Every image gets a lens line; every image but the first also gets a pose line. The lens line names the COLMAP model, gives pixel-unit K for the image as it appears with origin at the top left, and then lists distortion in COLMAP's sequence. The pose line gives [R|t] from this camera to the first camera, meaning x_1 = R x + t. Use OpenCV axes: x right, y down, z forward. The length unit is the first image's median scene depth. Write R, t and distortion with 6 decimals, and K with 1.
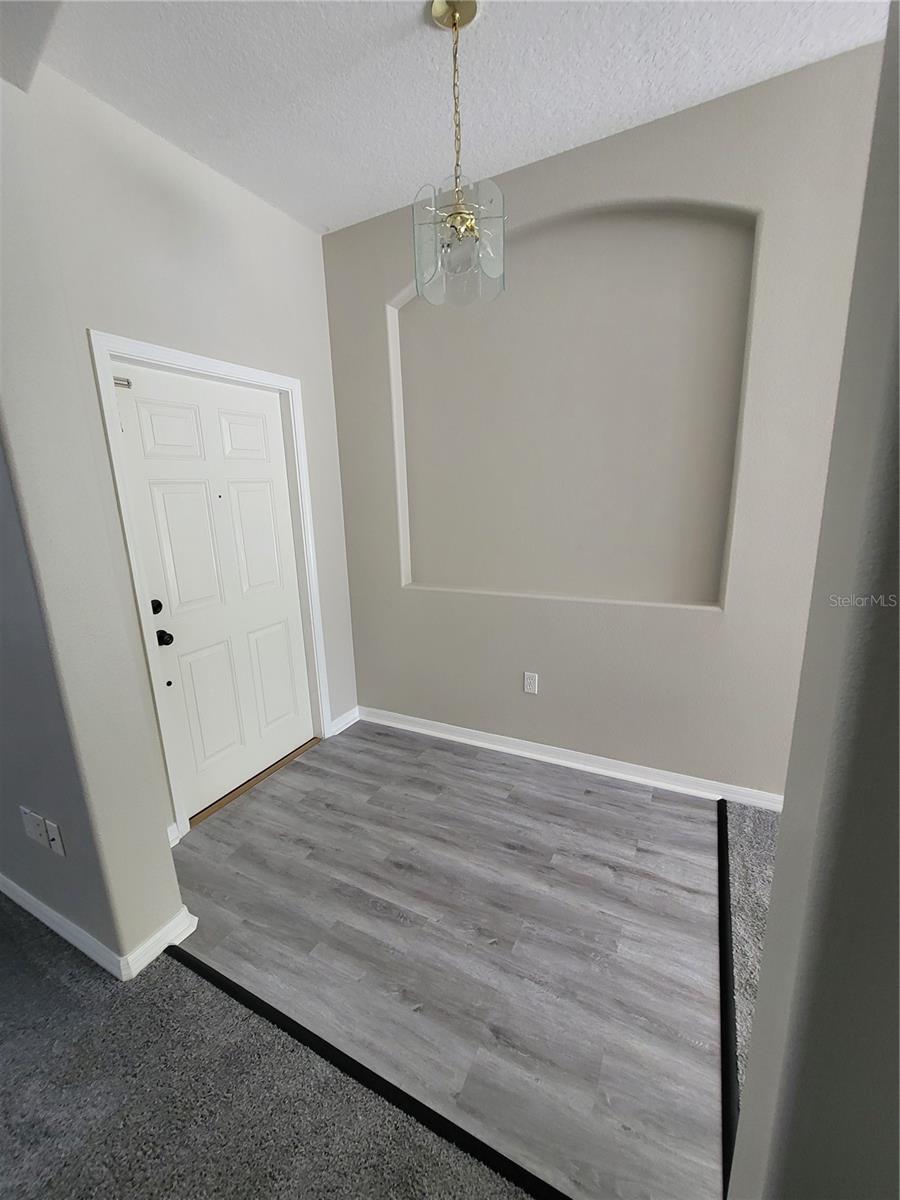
lens RADIAL K [[488.7, 0, 441.0], [0, 488.7, 600.9], [0, 0, 1]] dist [-0.008730, 0.000811]
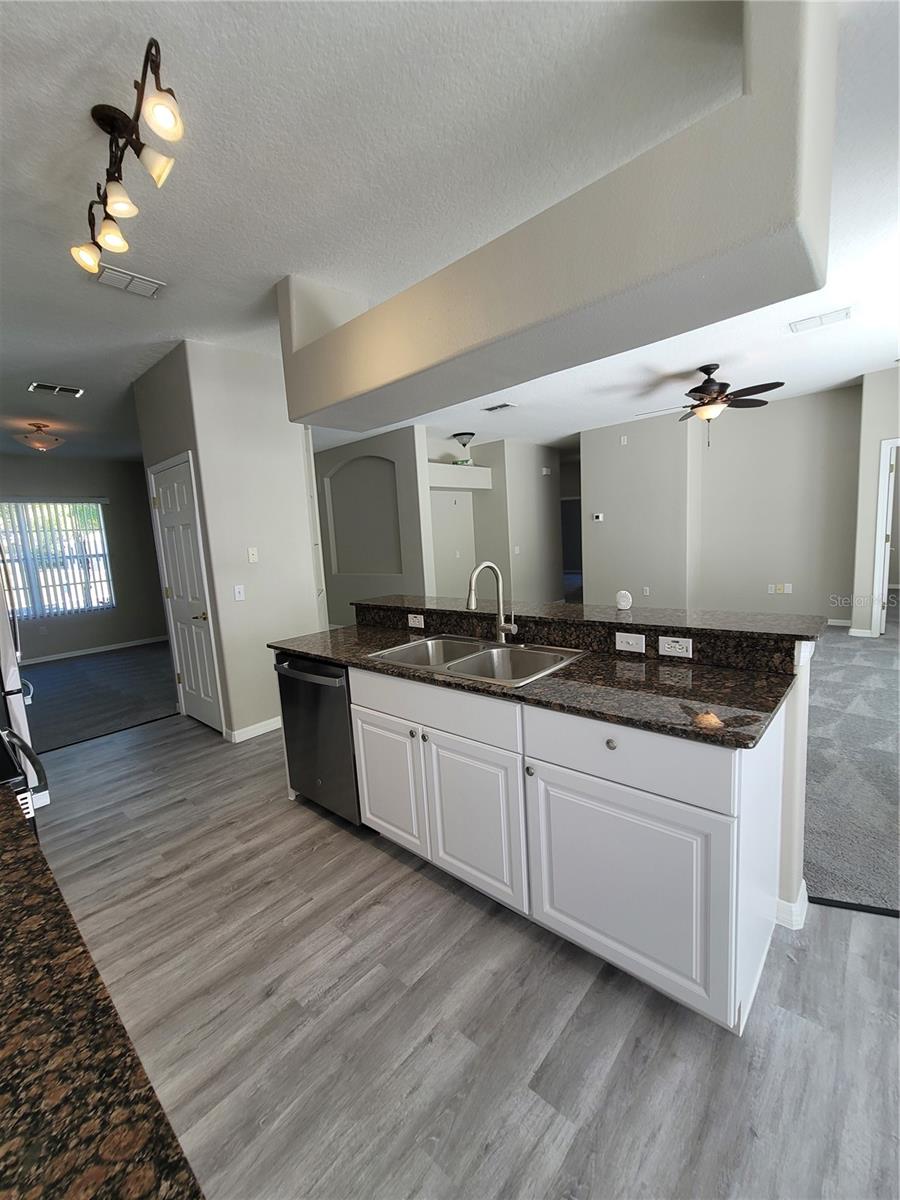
lens RADIAL K [[487.3, 0, 440.8], [0, 487.3, 601.5], [0, 0, 1]] dist [-0.002549, -0.000276]
pose [[0.966829, 0.007817, -0.255304, 1.732388], [-0.029340, 0.996314, -0.080604, 0.472570], [0.253733, 0.085421, 0.963495, -2.103316]]
